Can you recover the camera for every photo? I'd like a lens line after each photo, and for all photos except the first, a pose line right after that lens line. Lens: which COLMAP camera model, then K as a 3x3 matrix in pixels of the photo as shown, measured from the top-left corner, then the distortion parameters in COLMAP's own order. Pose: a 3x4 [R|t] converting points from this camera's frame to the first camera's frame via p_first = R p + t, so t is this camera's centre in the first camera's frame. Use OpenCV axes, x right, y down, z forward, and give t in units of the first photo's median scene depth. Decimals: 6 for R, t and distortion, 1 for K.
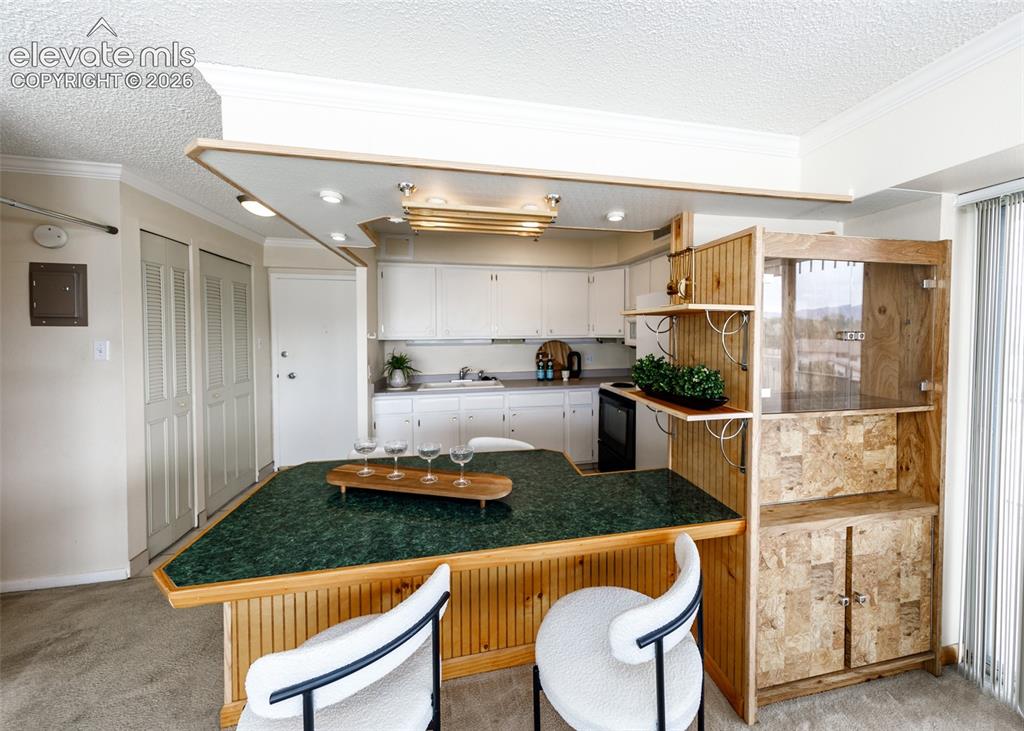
lens RADIAL K [[377.3, 0, 527.5], [0, 377.3, 347.1], [0, 0, 1]] dist [0.004539, 0.000129]
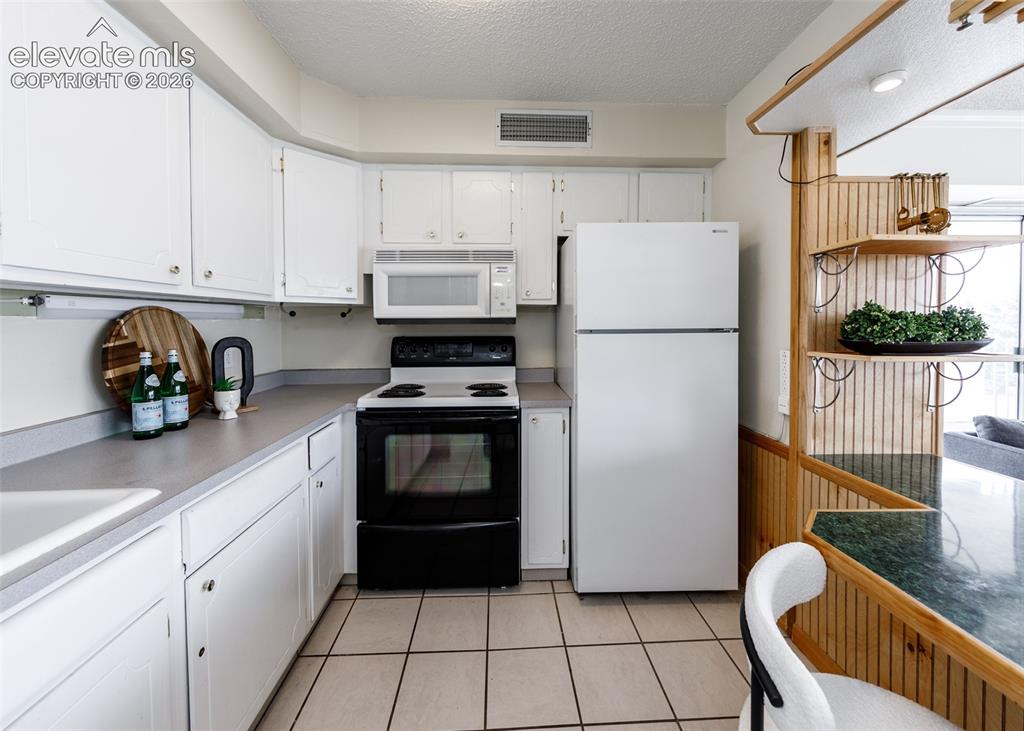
lens RADIAL K [[409.4, 0, 526.2], [0, 409.4, 329.9], [0, 0, 1]] dist [0.006073, -0.000190]
pose [[0.138627, -0.018286, 0.990176, -0.271388], [0.049449, 0.998710, 0.011520, 0.016246], [-0.989109, 0.047366, 0.139353, 0.728547]]
